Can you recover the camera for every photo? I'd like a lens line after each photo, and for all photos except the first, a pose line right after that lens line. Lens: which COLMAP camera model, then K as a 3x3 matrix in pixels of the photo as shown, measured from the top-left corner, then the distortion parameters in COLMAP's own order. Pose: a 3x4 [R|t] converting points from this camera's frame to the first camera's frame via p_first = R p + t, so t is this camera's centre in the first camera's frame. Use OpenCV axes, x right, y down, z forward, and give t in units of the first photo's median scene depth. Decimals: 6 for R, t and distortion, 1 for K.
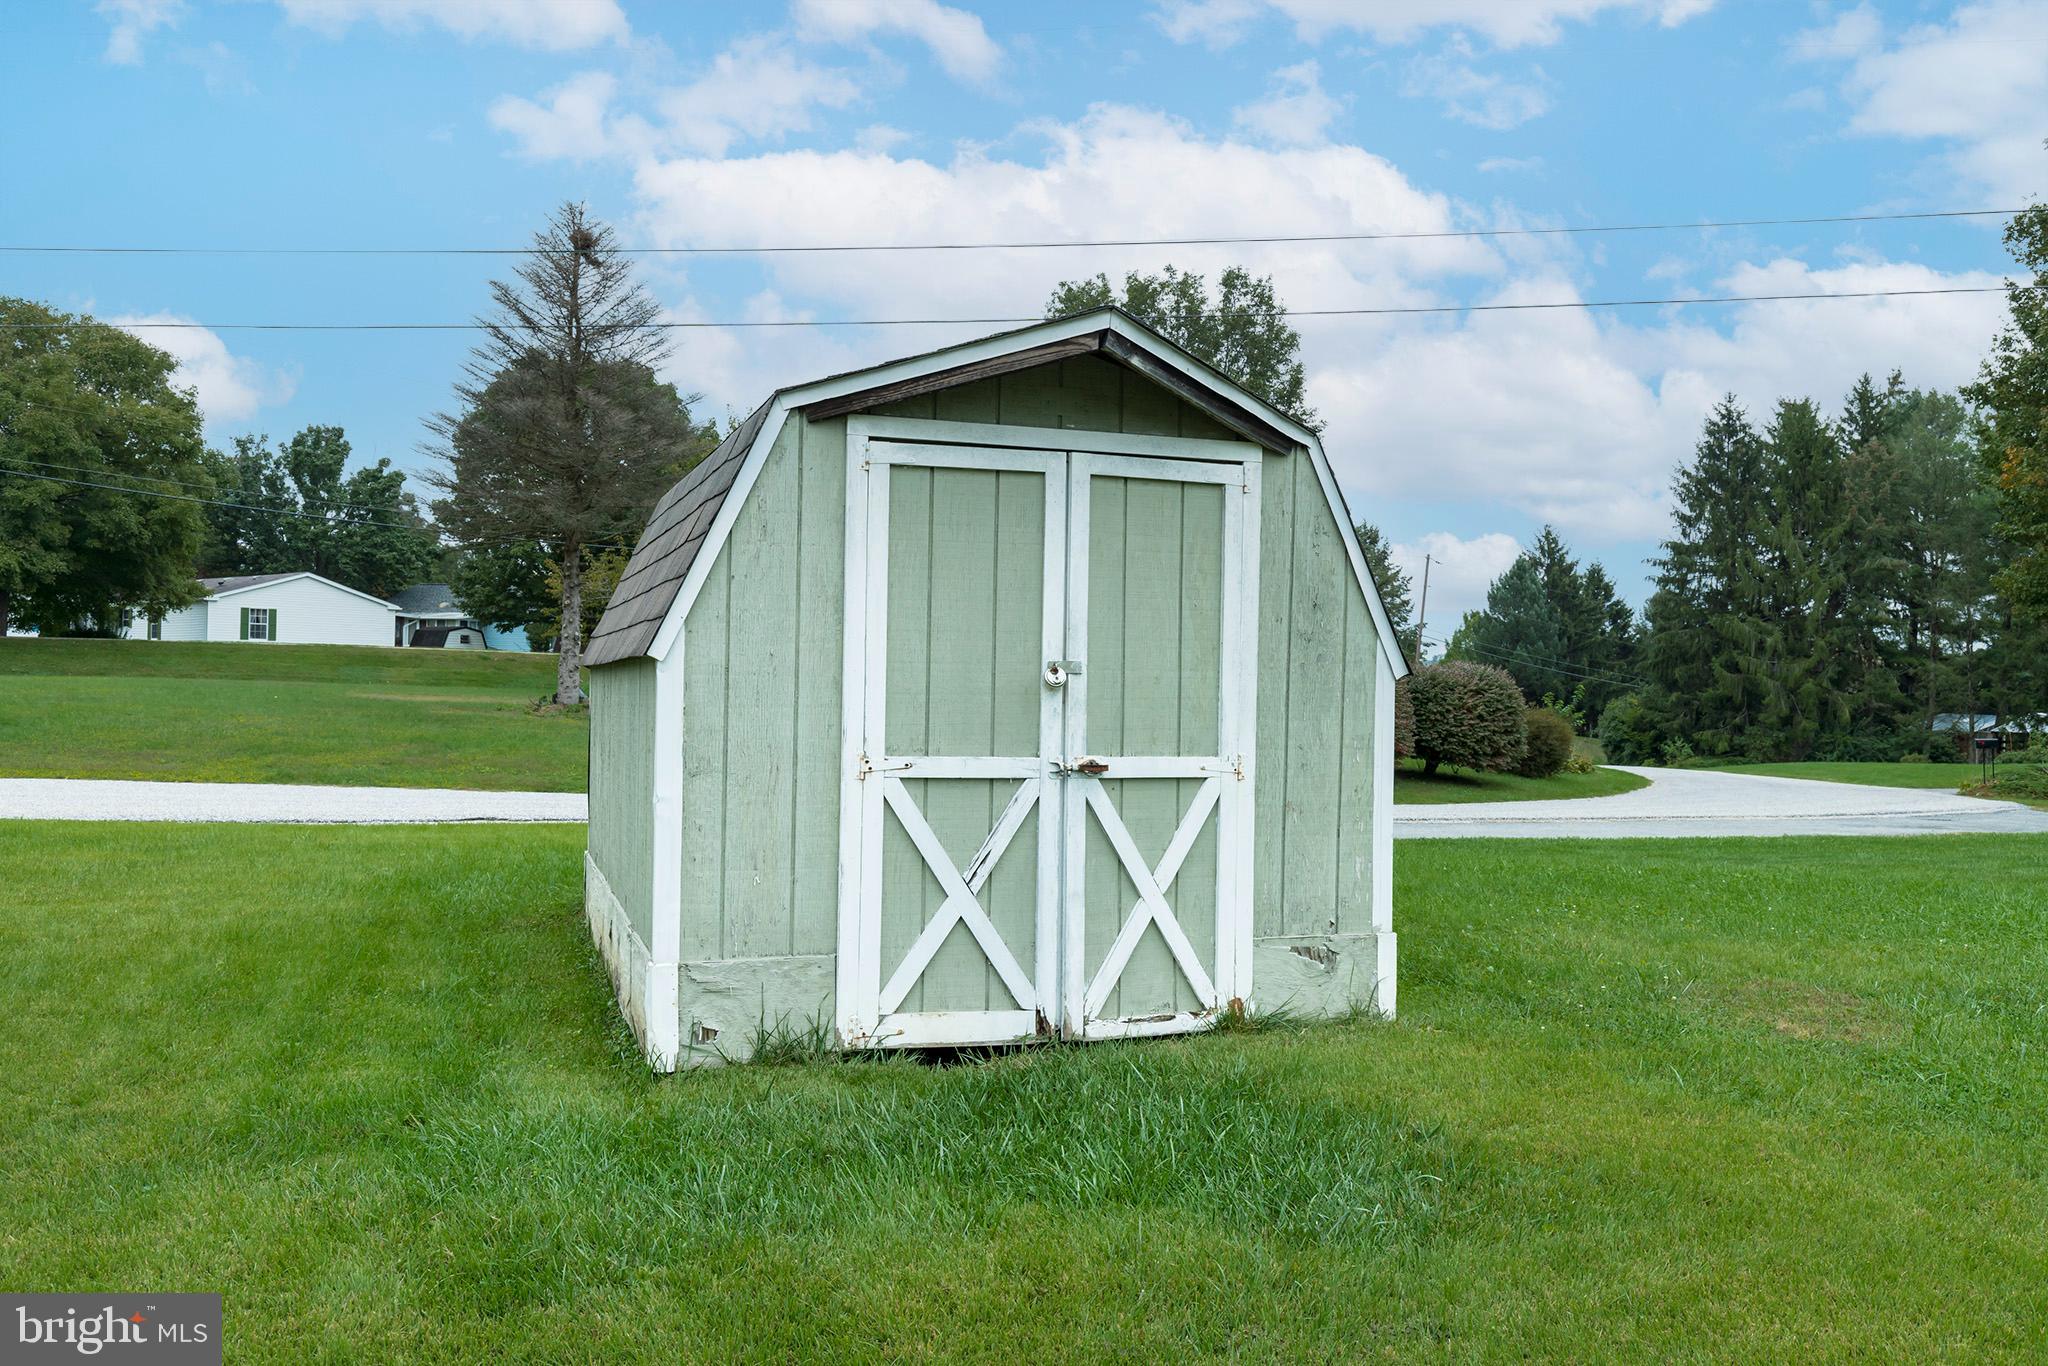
lens RADIAL K [[1618.8, 0, 1024.0], [0, 1618.8, 683.0], [0, 0, 1]] dist [-0.028010, -0.001604]
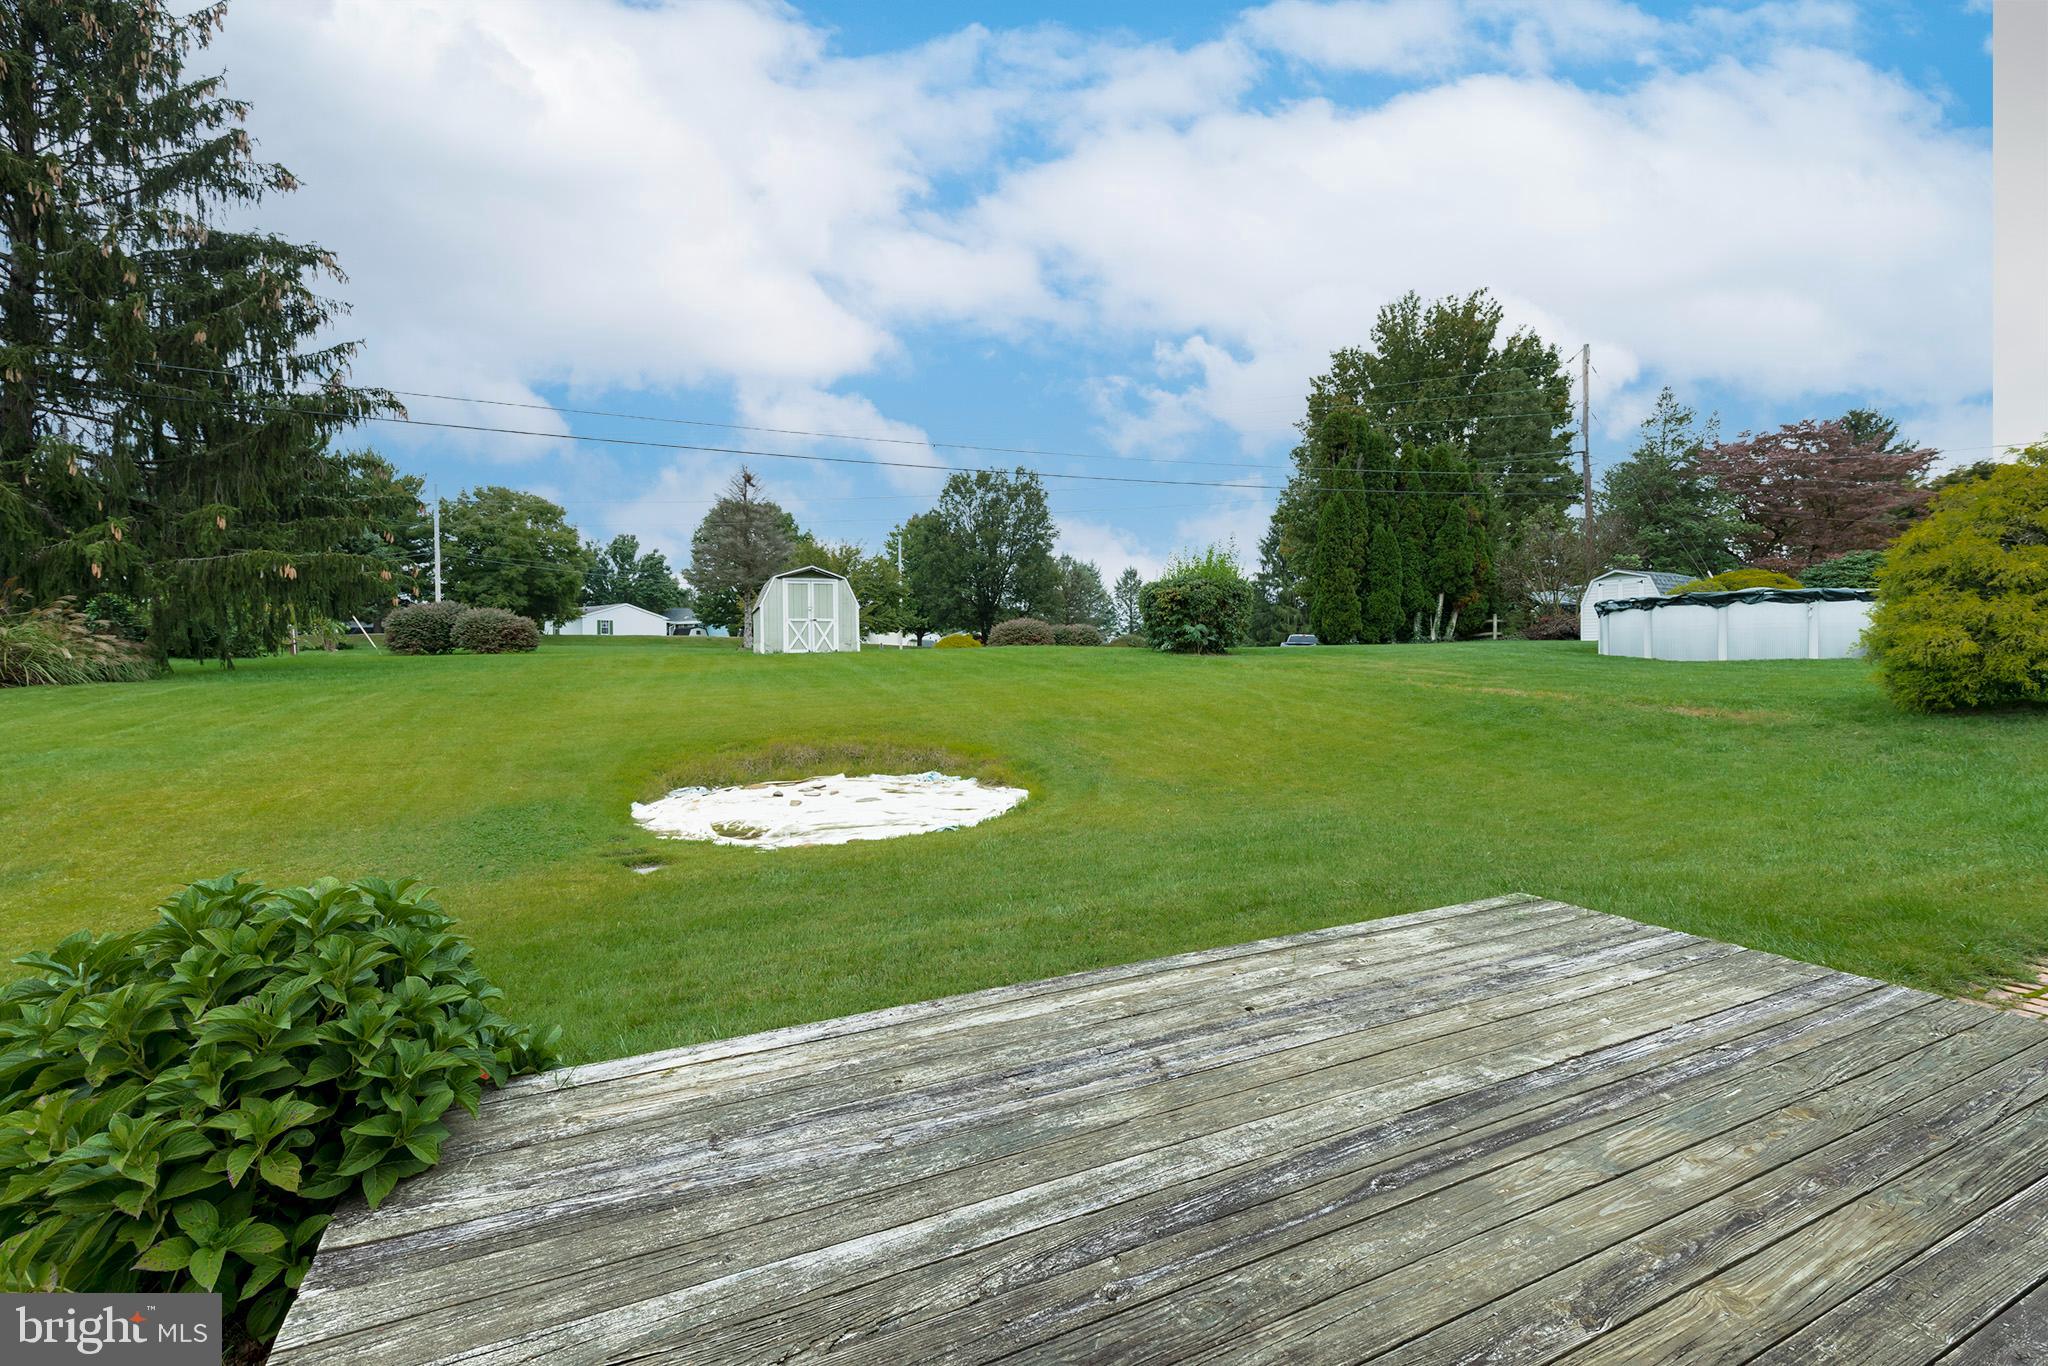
lens RADIAL K [[931.3, 0, 1018.6], [0, 931.3, 665.7], [0, 0, 1]] dist [0.014935, 0.000048]
pose [[0.999581, -0.027286, 0.009689, 0.083906], [0.027210, 0.999599, 0.007882, 0.022610], [-0.009900, -0.007616, 0.999922, -0.305788]]
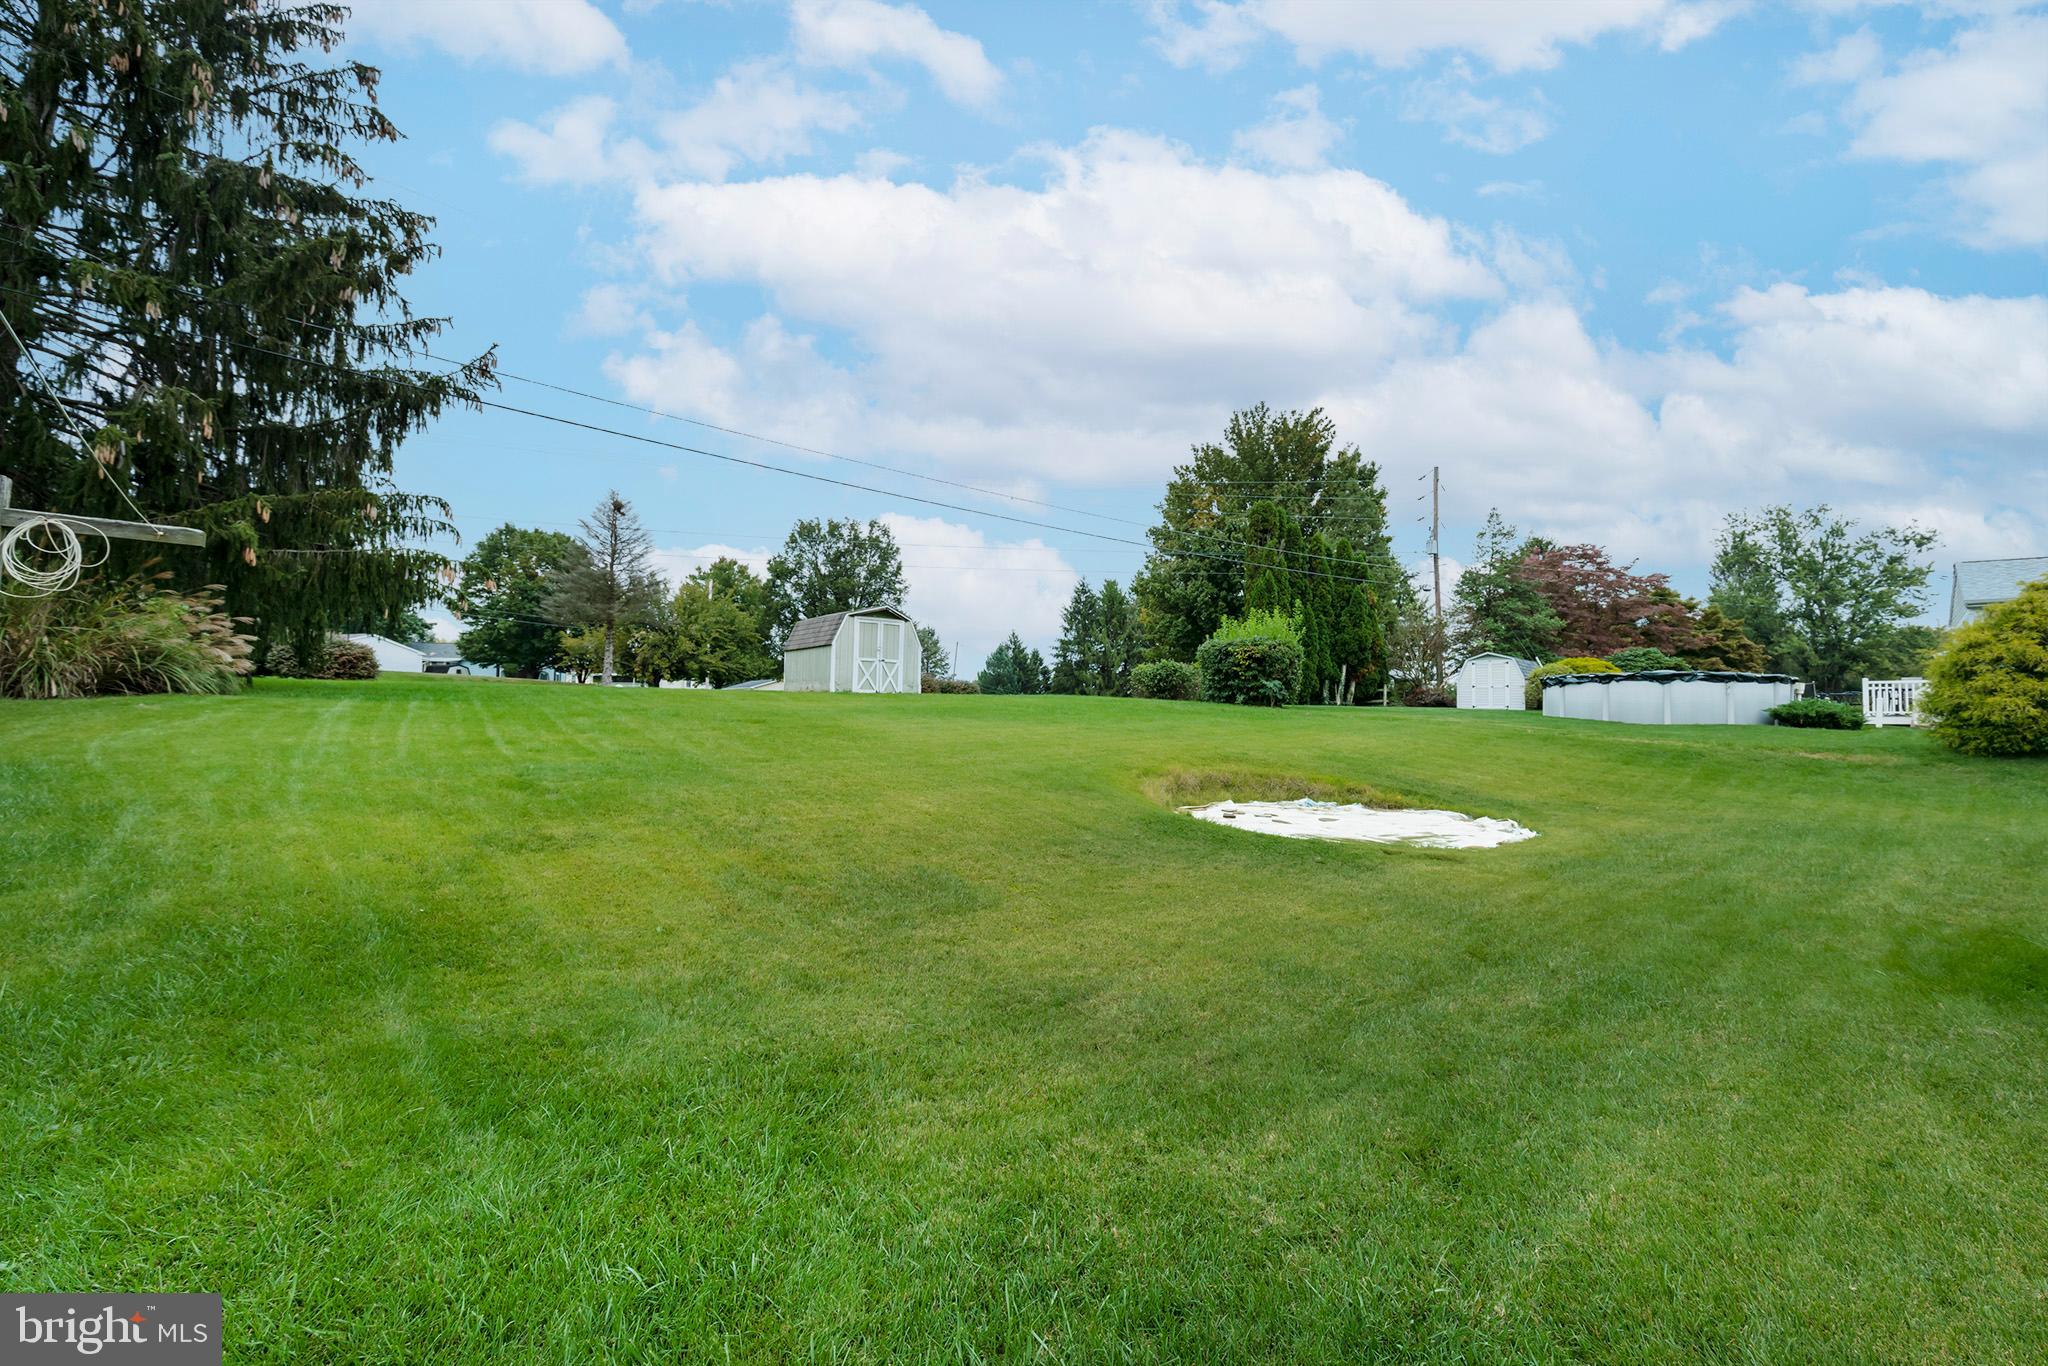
lens RADIAL K [[928.3, 0, 1024.0], [0, 928.3, 683.0], [0, 0, 1]] dist [-0.000053, 0.000031]
pose [[0.952917, 0.014084, 0.302903, -0.056438], [-0.003585, 0.999374, -0.035187, 0.026736], [-0.303209, 0.032445, 0.952372, -0.295595]]
